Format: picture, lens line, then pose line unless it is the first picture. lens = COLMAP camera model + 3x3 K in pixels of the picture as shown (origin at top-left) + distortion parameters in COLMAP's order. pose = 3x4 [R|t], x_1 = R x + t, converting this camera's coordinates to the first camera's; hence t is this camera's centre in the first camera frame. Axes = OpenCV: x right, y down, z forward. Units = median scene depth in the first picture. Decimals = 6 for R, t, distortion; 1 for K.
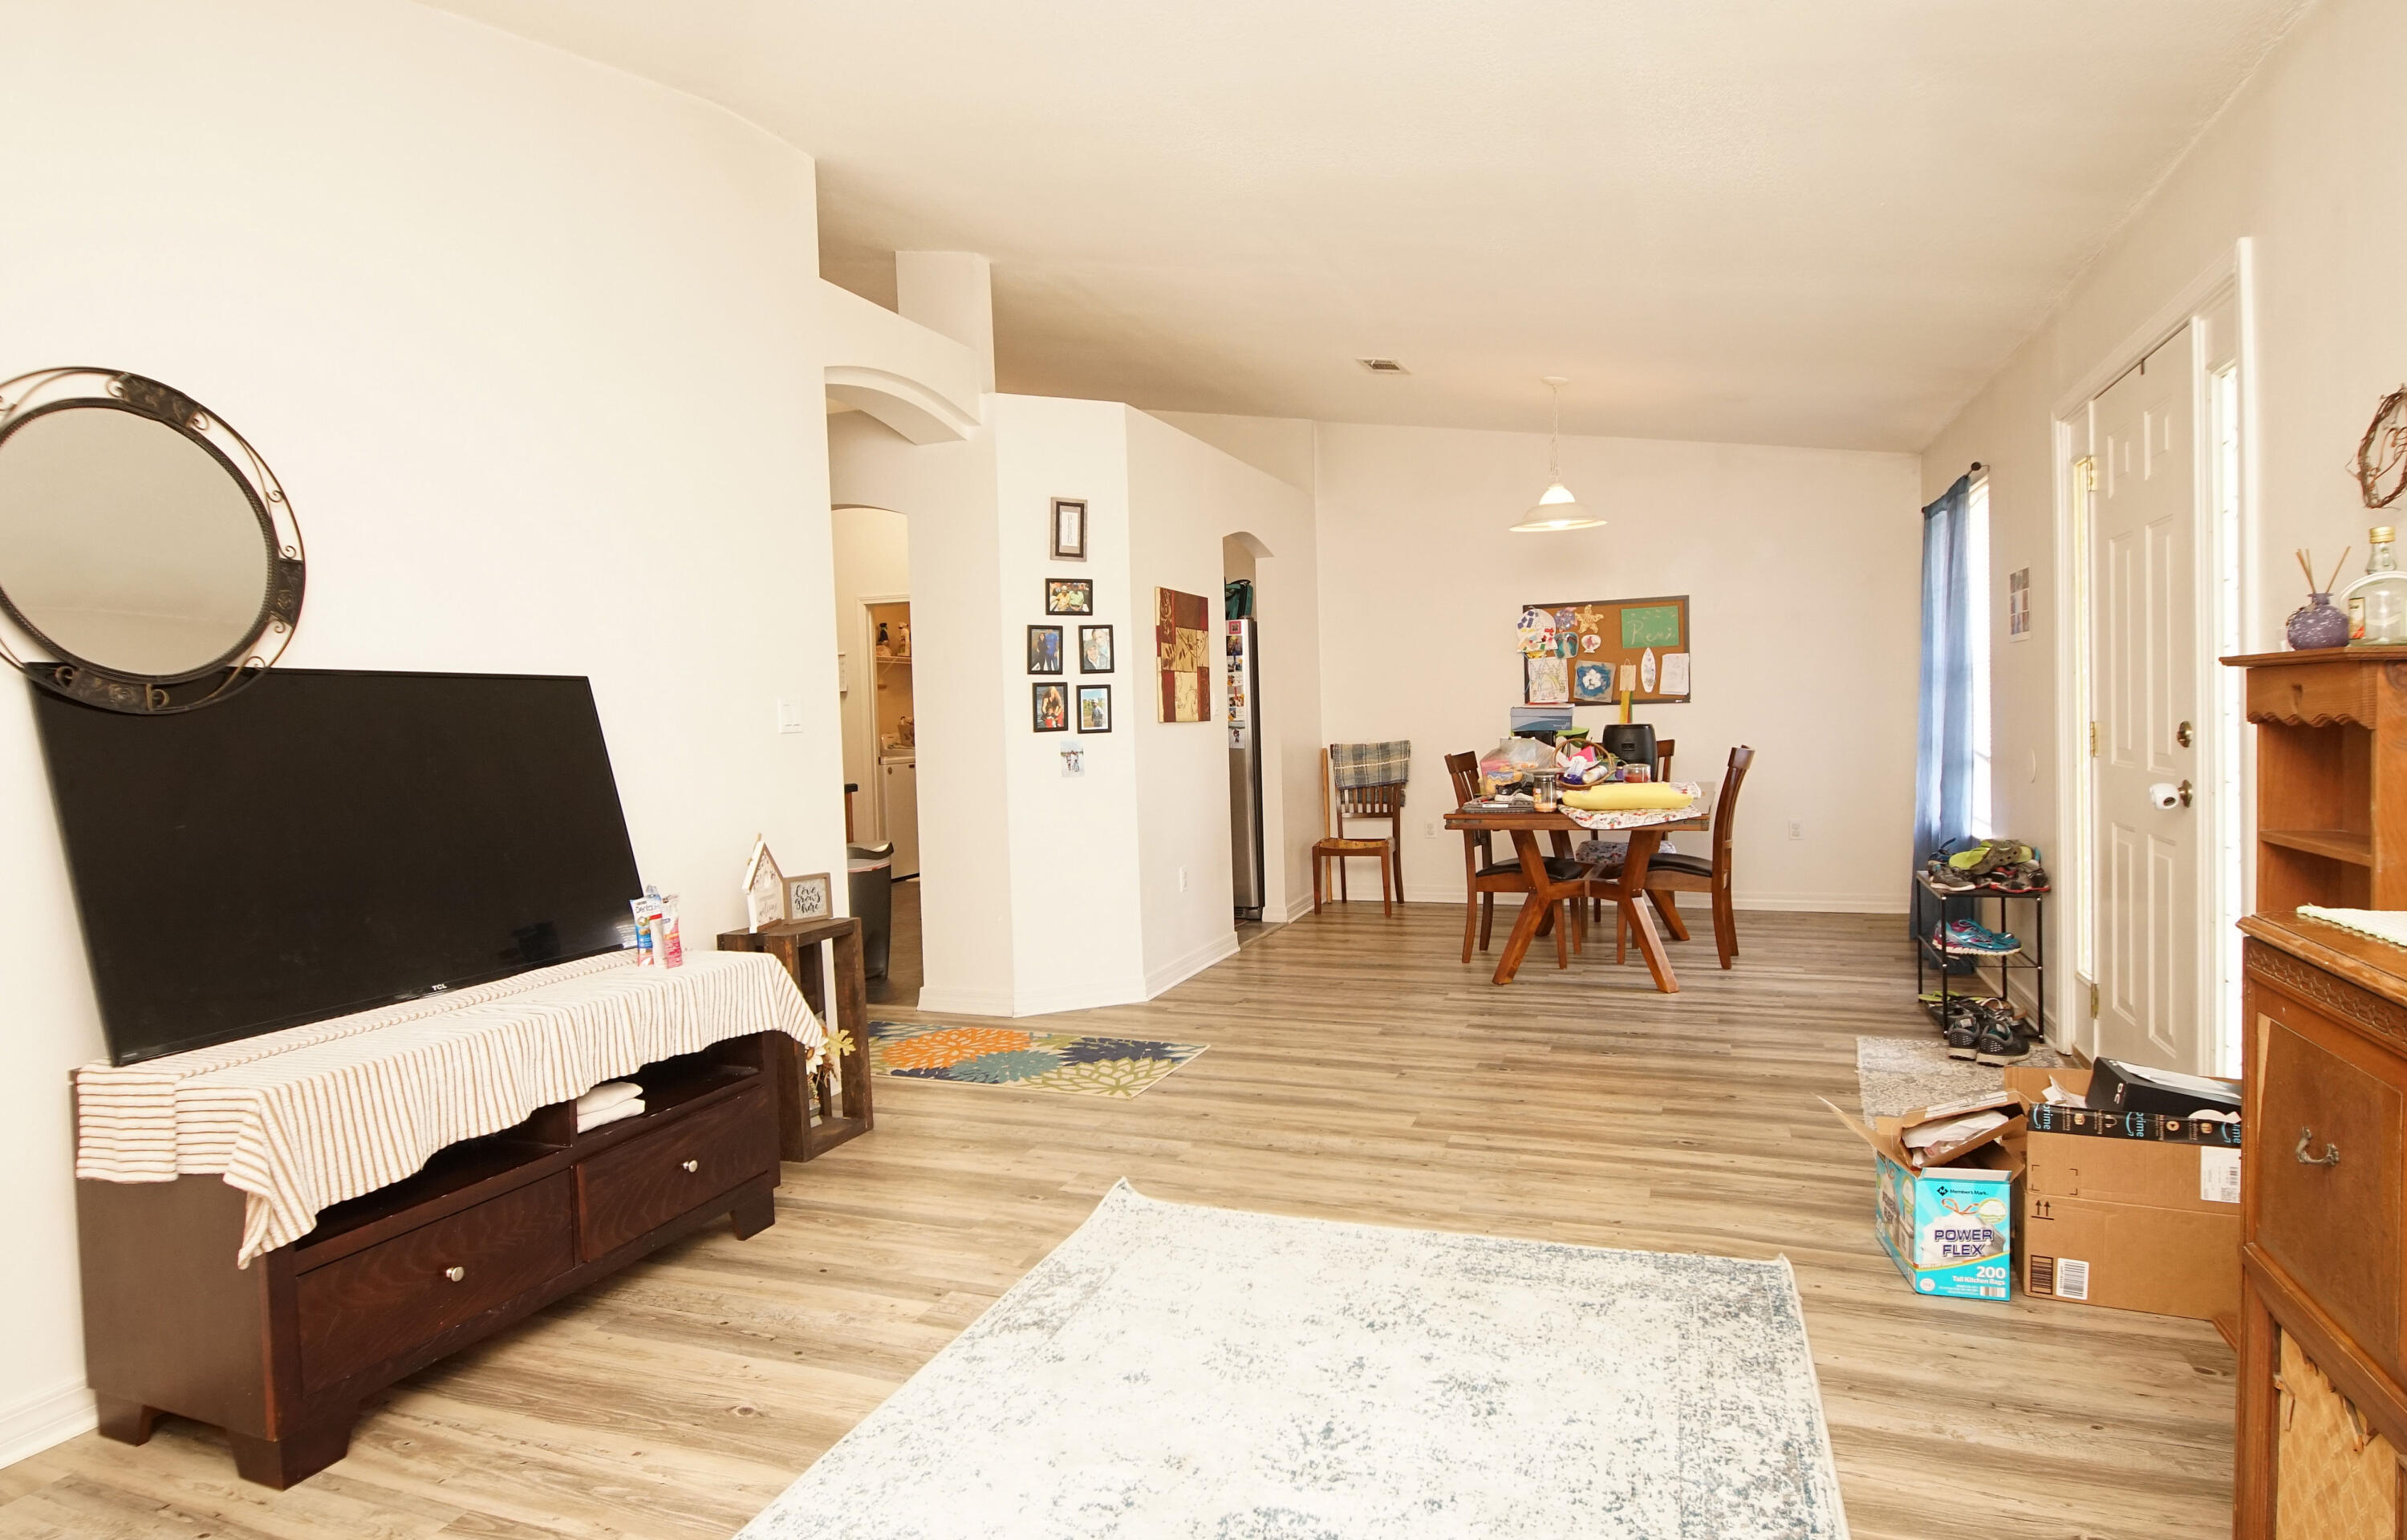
lens RADIAL K [[1304.4, 0, 1207.5], [0, 1304.4, 773.4], [0, 0, 1]] dist [0.003157, 0.000494]
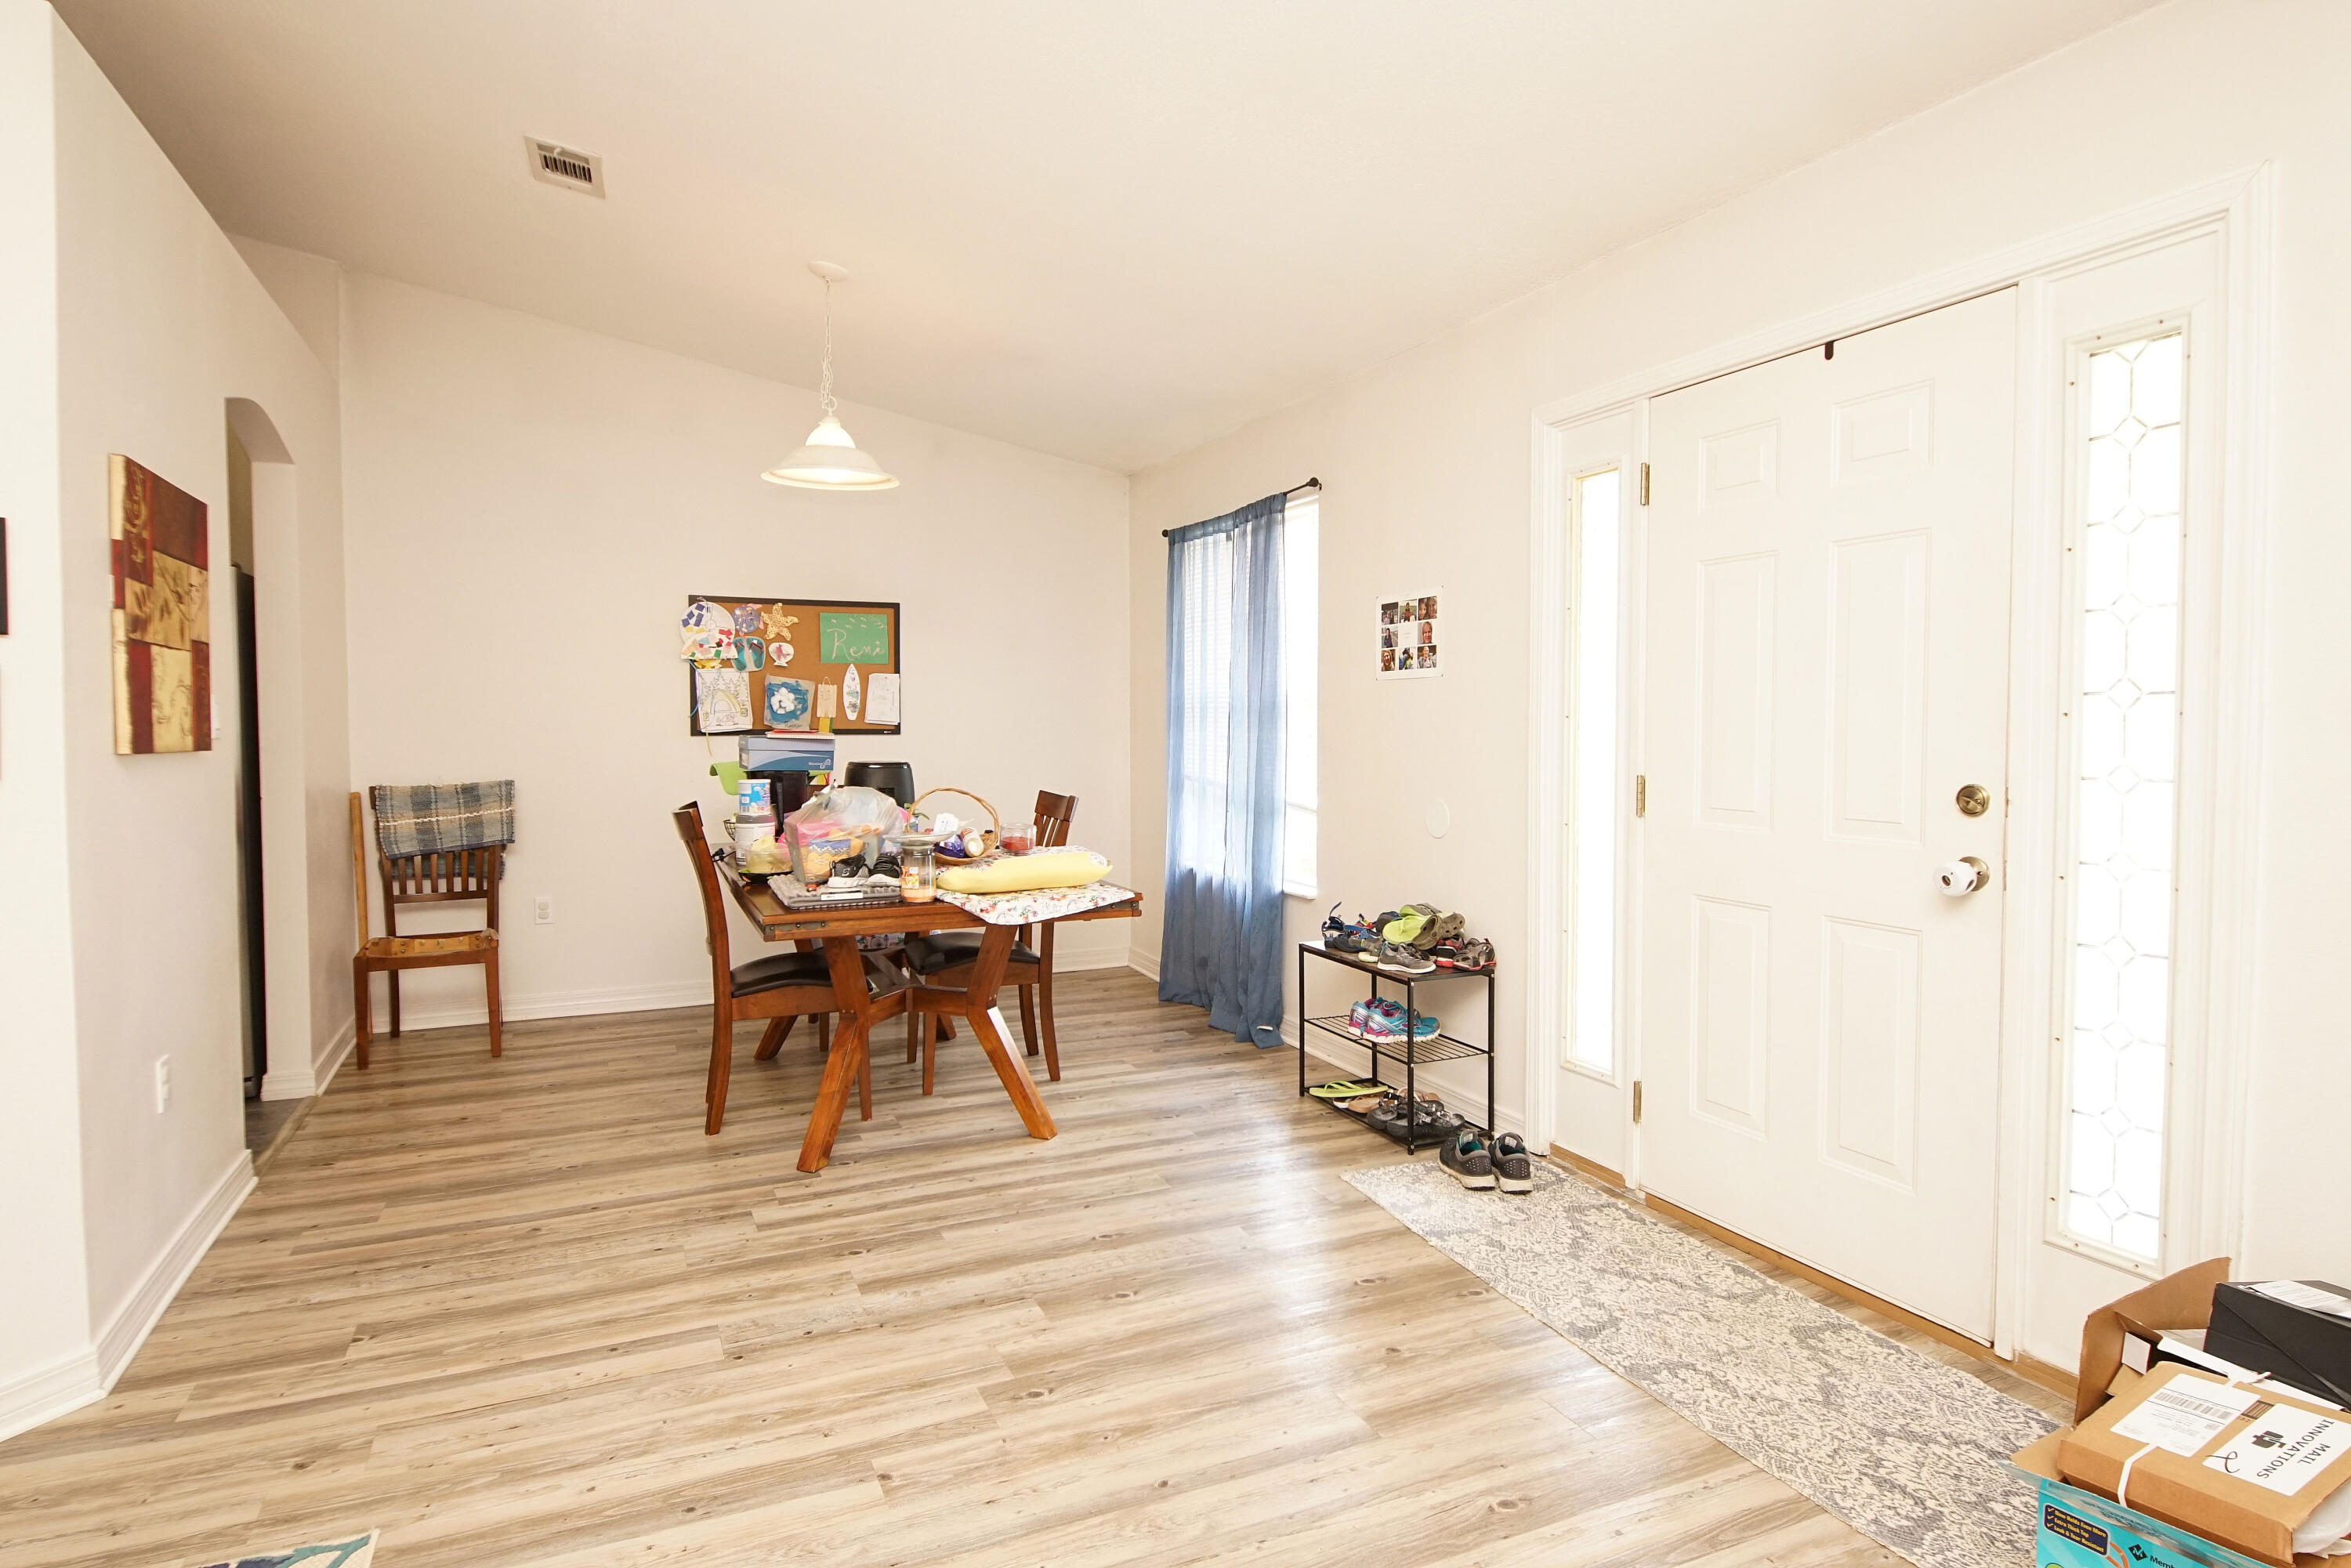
lens RADIAL K [[1253.6, 0, 1156.6], [0, 1253.6, 770.6], [0, 0, 1]] dist [0.024458, -0.020793]
pose [[0.715391, 0.004095, 0.698712, -0.077681], [0.011381, 0.999782, -0.017512, -0.019738], [-0.698632, 0.020480, 0.715188, 0.400696]]
